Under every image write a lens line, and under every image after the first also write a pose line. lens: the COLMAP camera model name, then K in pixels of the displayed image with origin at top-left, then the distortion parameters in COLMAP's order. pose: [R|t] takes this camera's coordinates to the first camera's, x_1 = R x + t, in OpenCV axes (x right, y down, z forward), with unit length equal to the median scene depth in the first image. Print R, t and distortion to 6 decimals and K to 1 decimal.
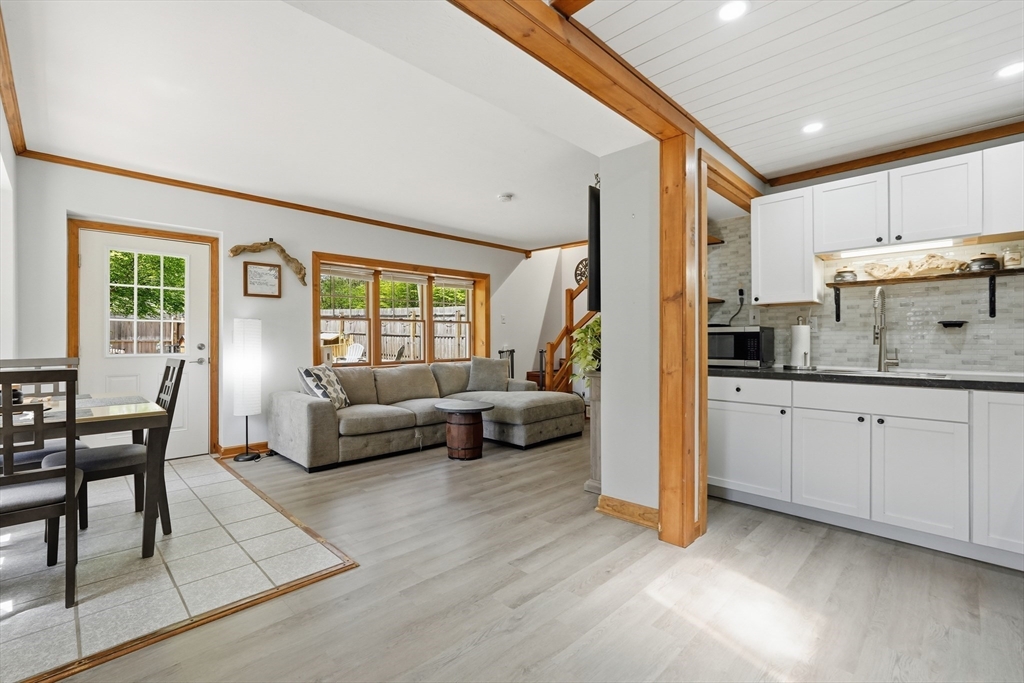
lens RADIAL K [[442.8, 0, 502.1], [0, 442.8, 341.0], [0, 0, 1]] dist [-0.002410, -0.000304]
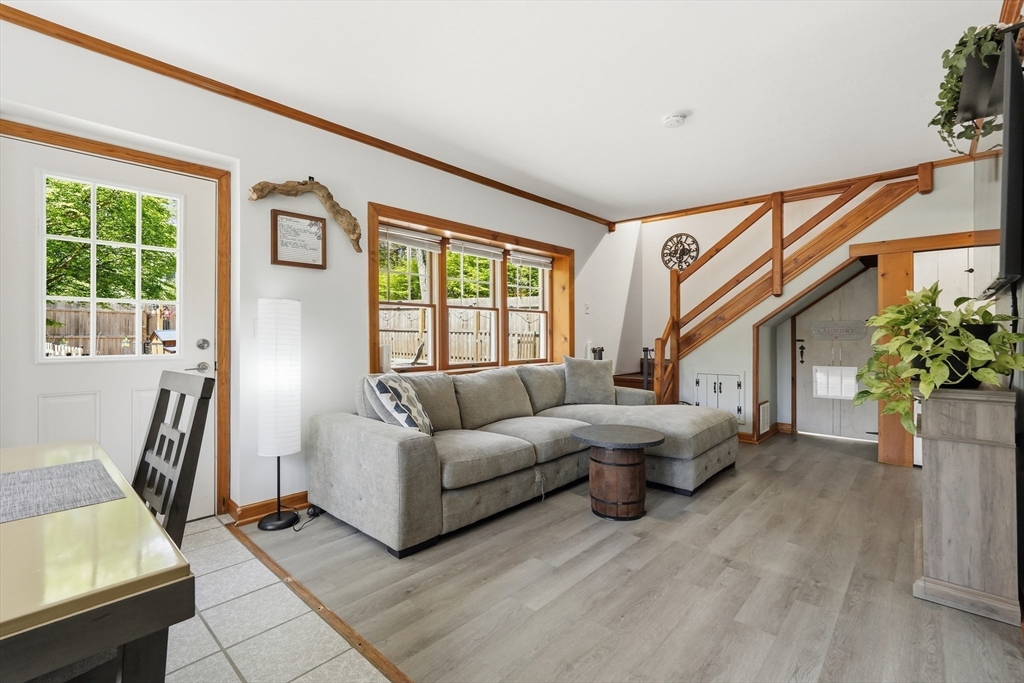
lens RADIAL K [[452.4, 0, 508.5], [0, 452.4, 337.8], [0, 0, 1]] dist [-0.003679, 0.000348]
pose [[0.998842, -0.000139, 0.048108, -0.274890], [0.000118, 1.000000, 0.000456, 0.003289], [-0.048108, -0.000450, 0.998842, 0.336523]]
